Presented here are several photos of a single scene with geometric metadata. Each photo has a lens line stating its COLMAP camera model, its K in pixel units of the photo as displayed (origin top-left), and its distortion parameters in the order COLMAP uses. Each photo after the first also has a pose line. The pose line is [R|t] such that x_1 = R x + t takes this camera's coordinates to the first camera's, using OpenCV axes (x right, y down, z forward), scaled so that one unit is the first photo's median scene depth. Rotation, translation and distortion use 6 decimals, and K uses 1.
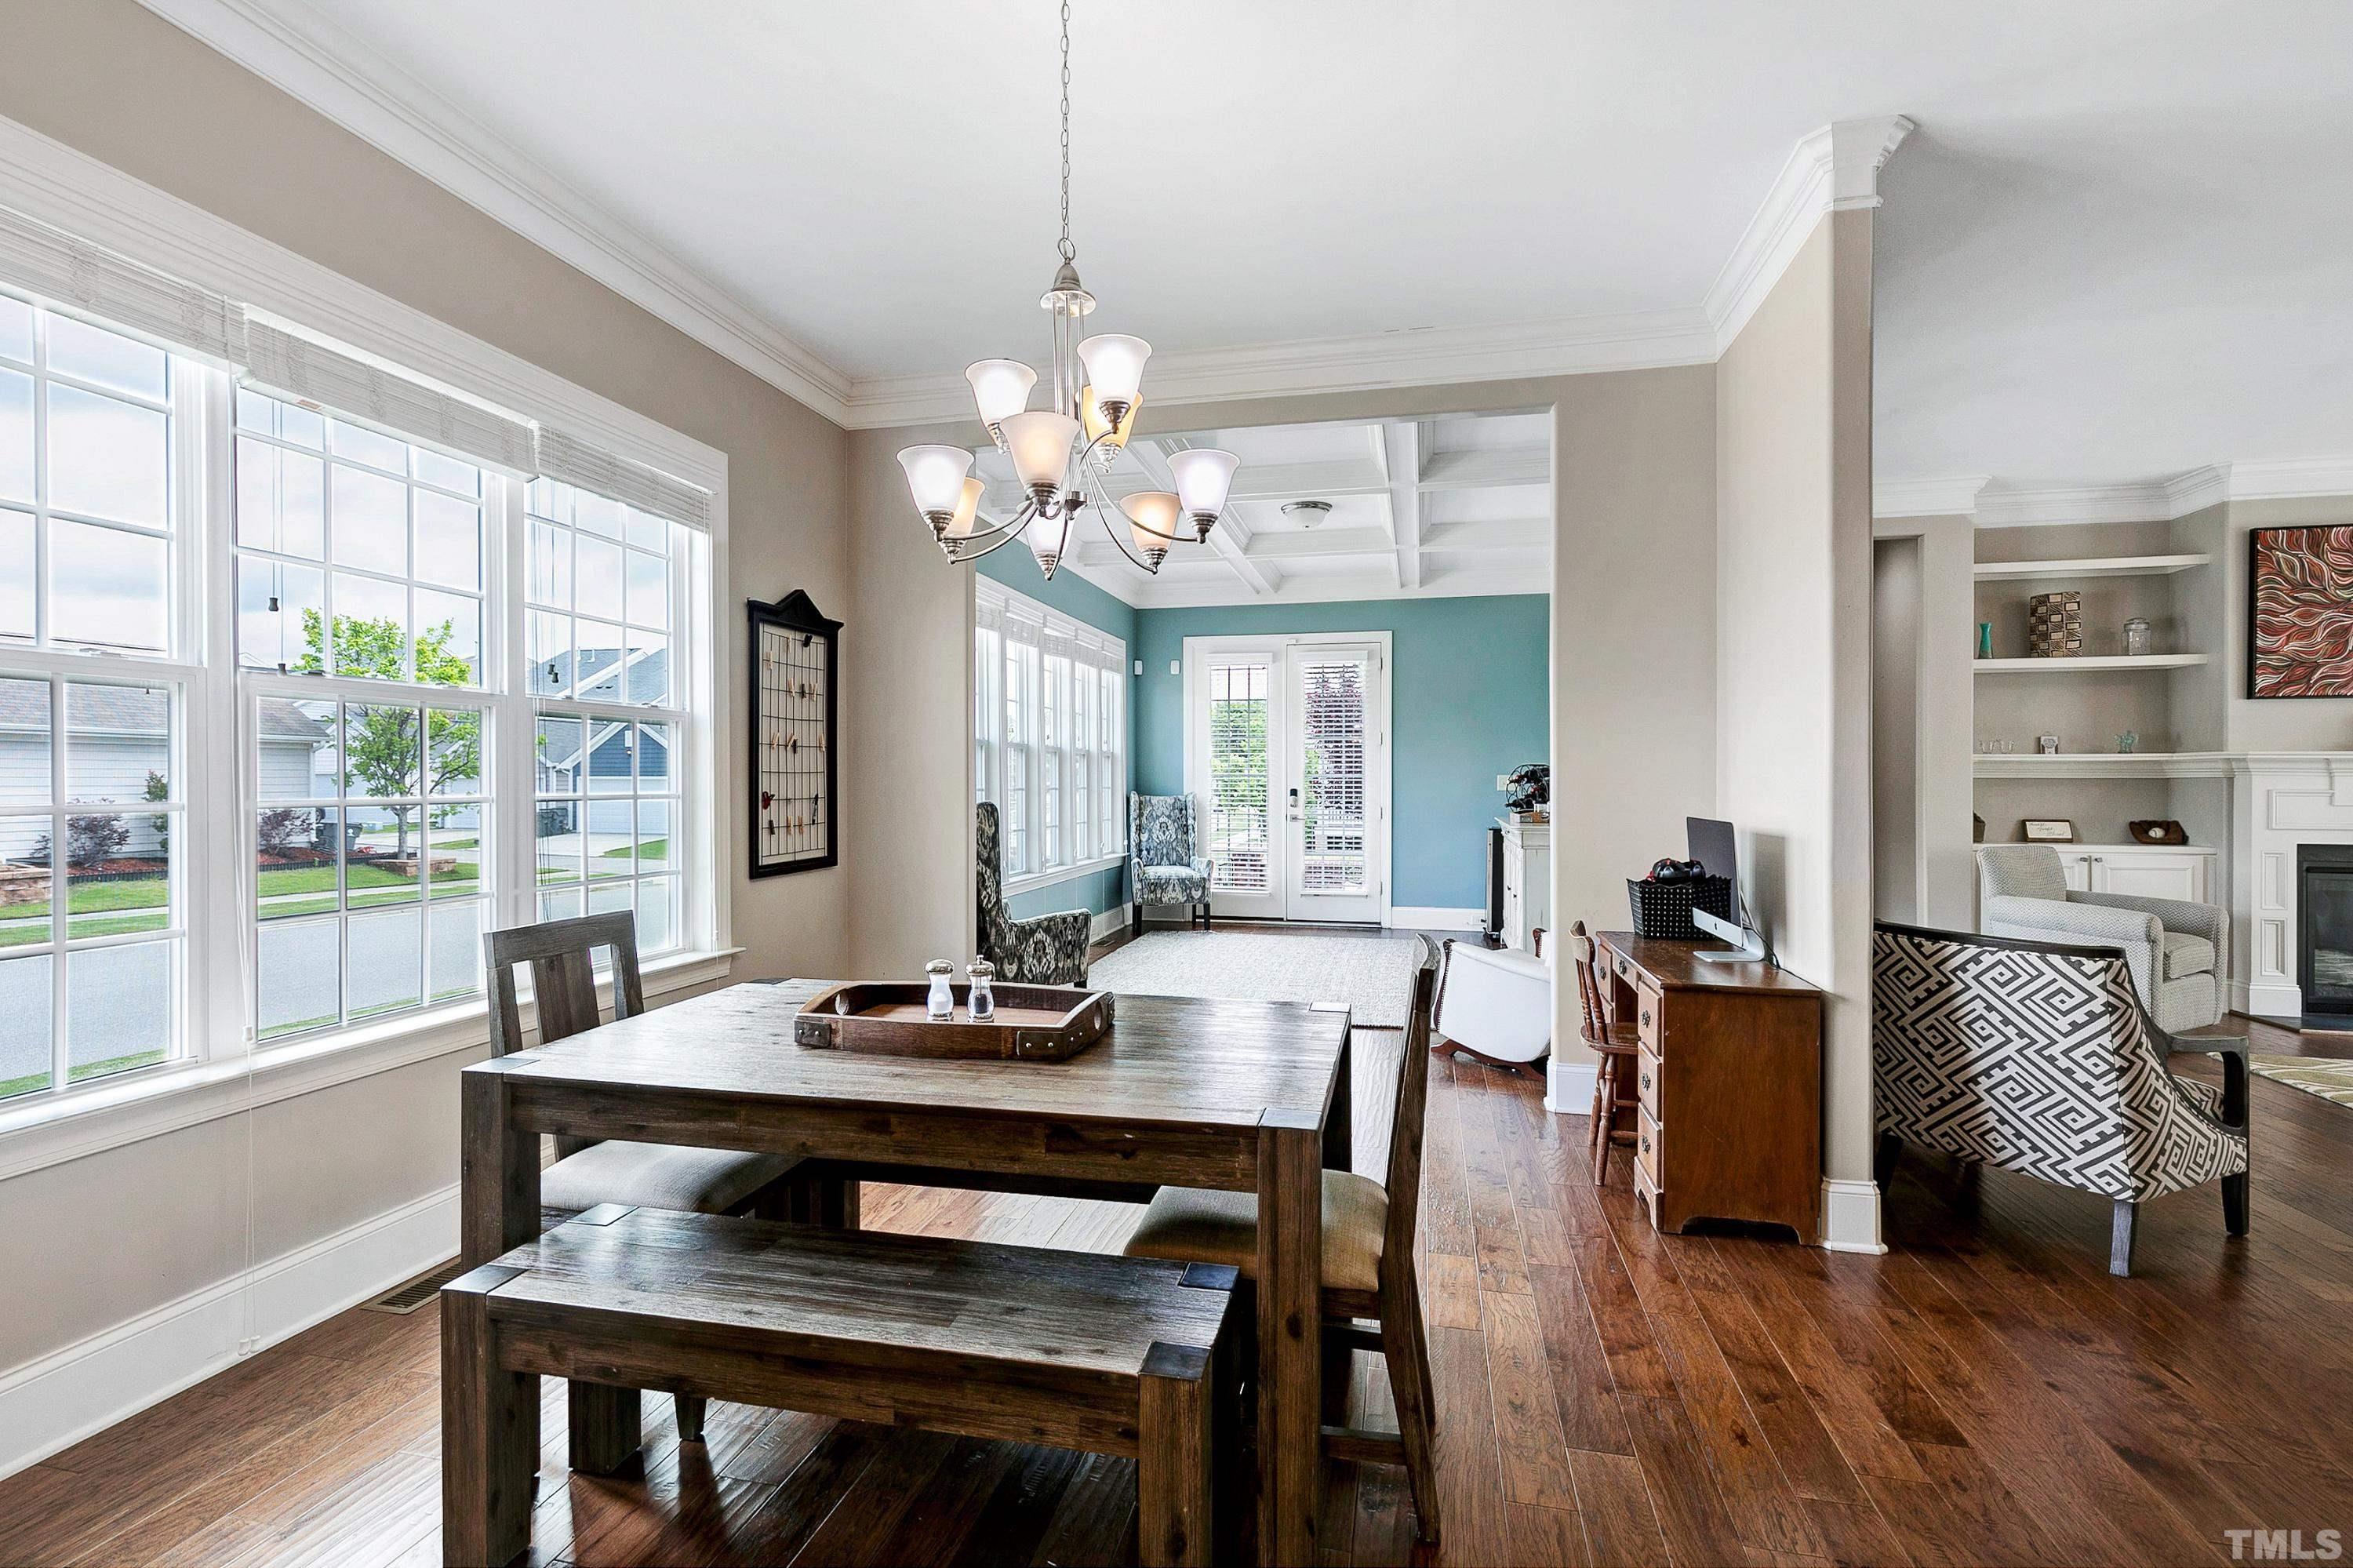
lens RADIAL K [[1084.0, 0, 1173.0], [0, 1084.0, 780.1], [0, 0, 1]] dist [0.004311, 0.000684]
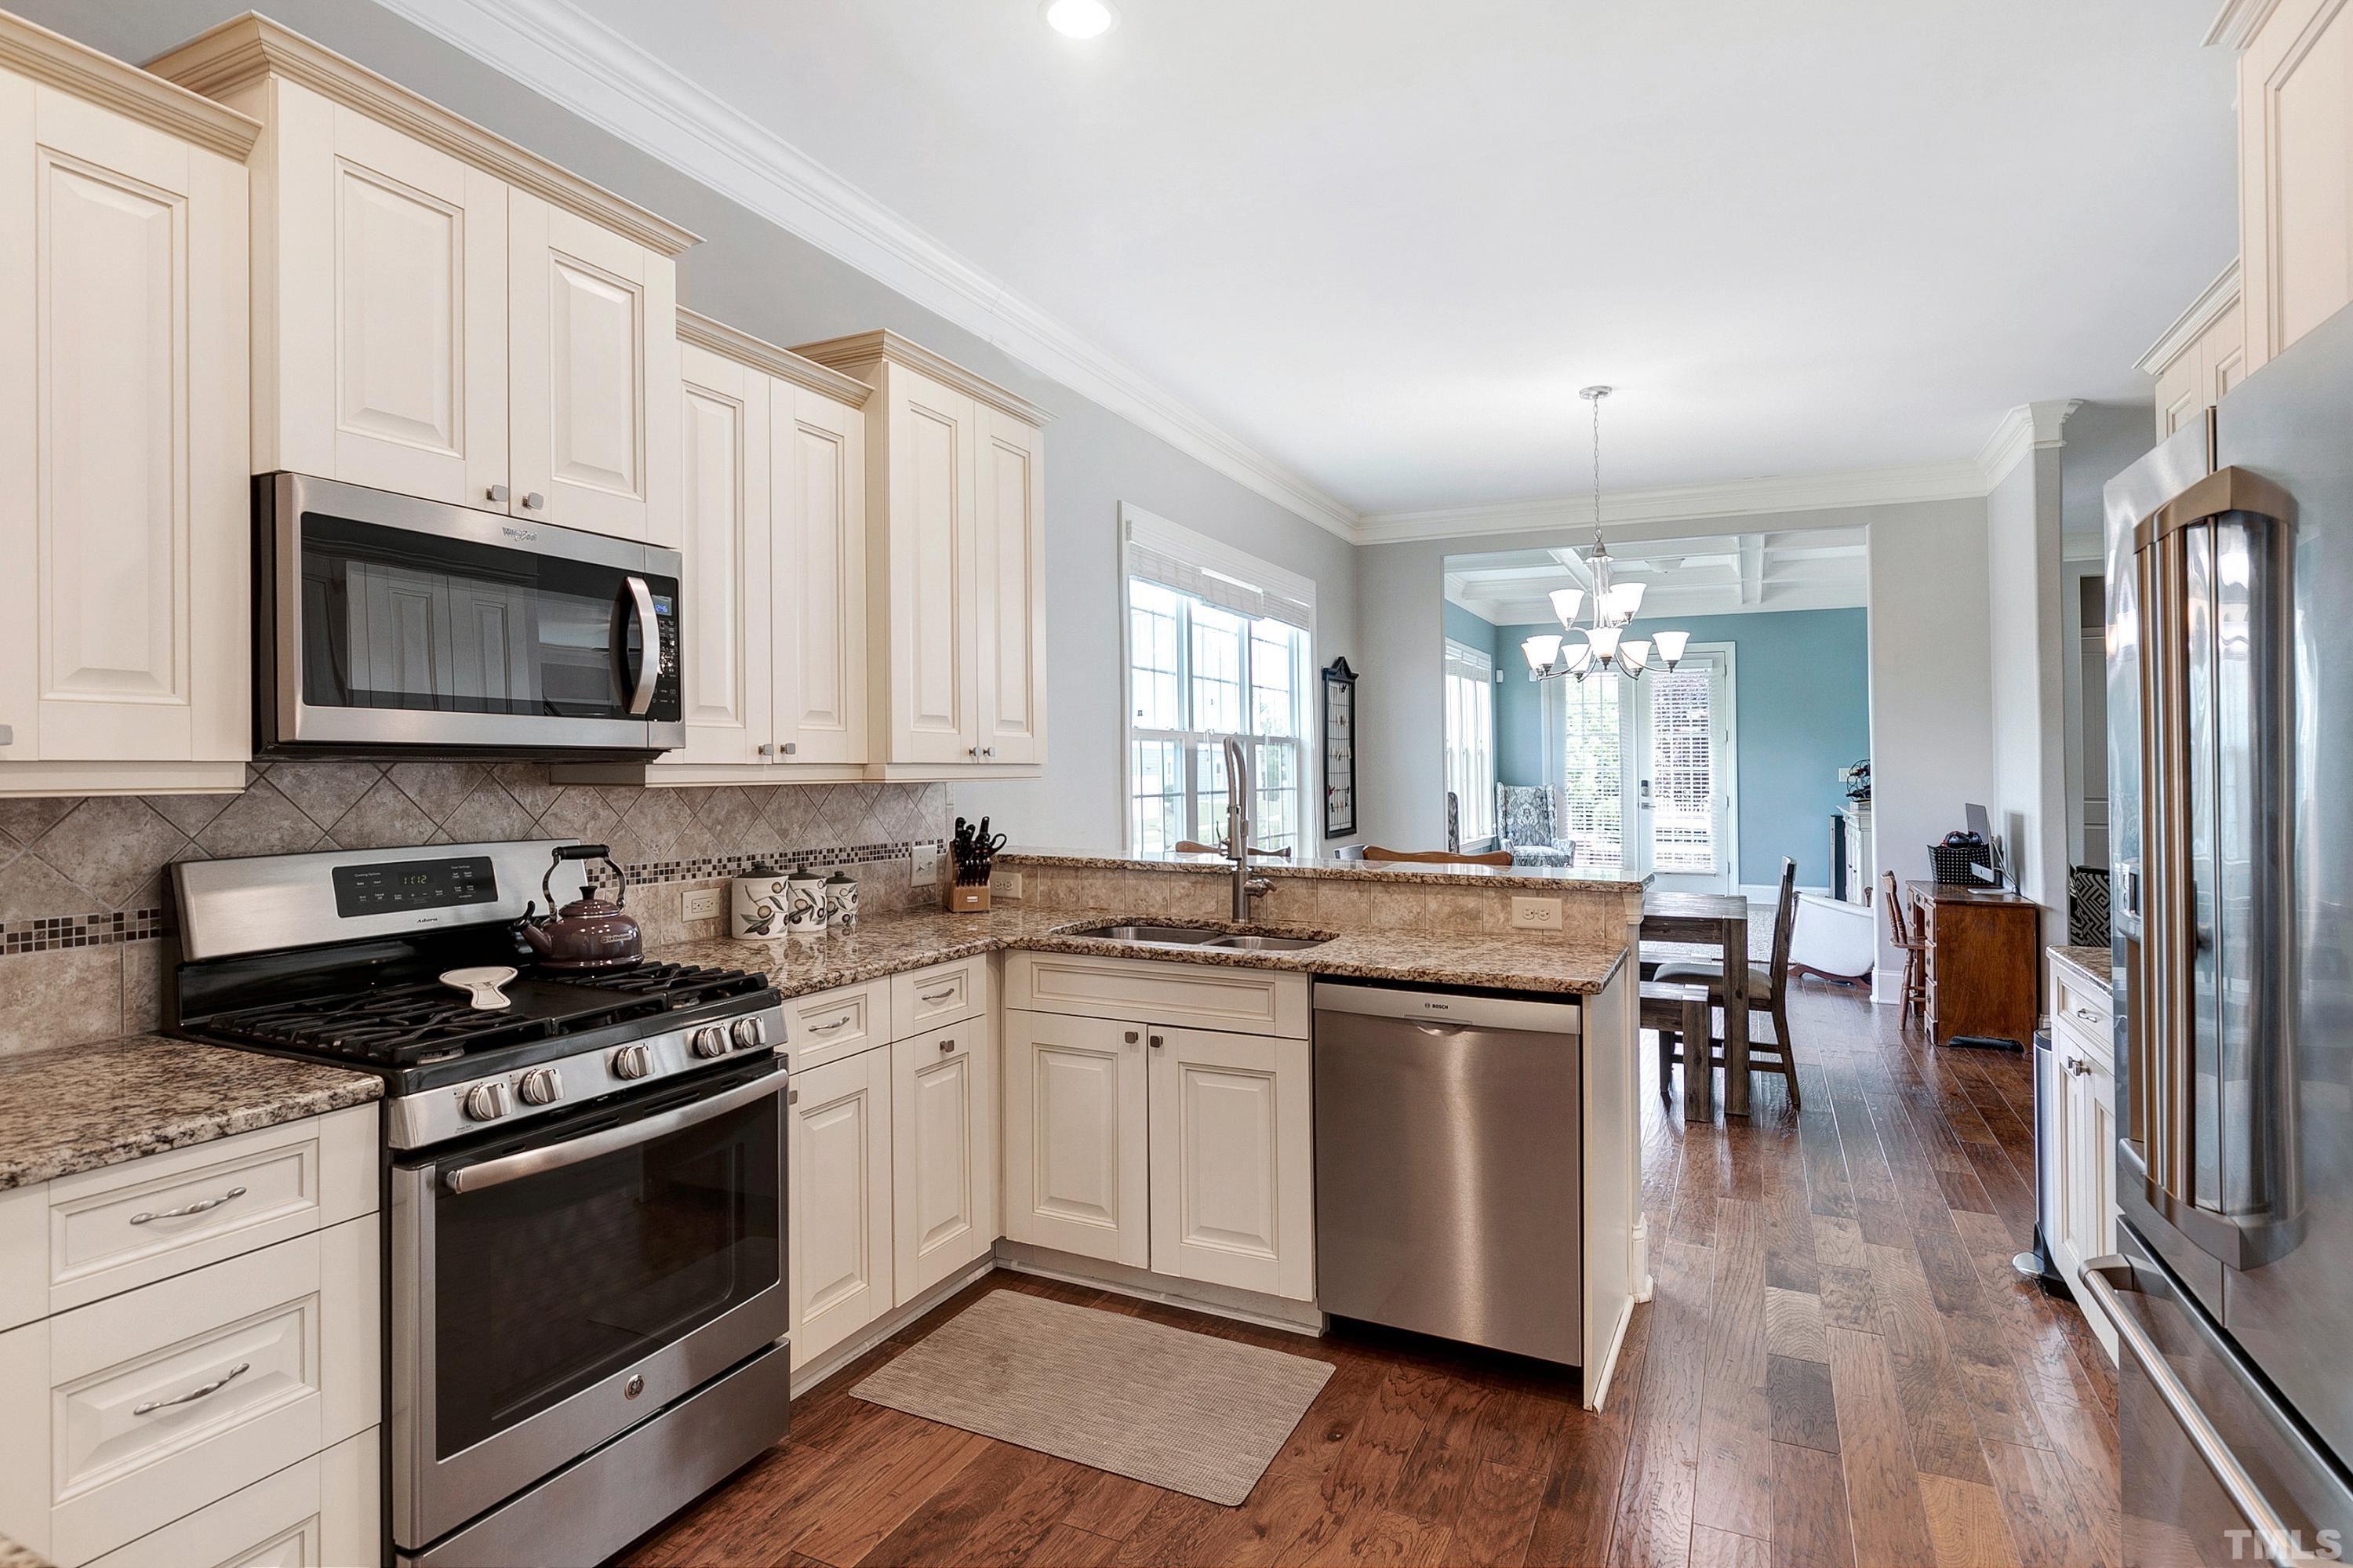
lens RADIAL K [[1247.4, 0, 1141.3], [0, 1247.4, 725.4], [0, 0, 1]] dist [0.000943, -0.000592]
pose [[0.974225, -0.009757, -0.225366, -0.306418], [0.002801, 0.999510, -0.031165, -0.028606], [0.225559, 0.029730, 0.973776, -1.144564]]
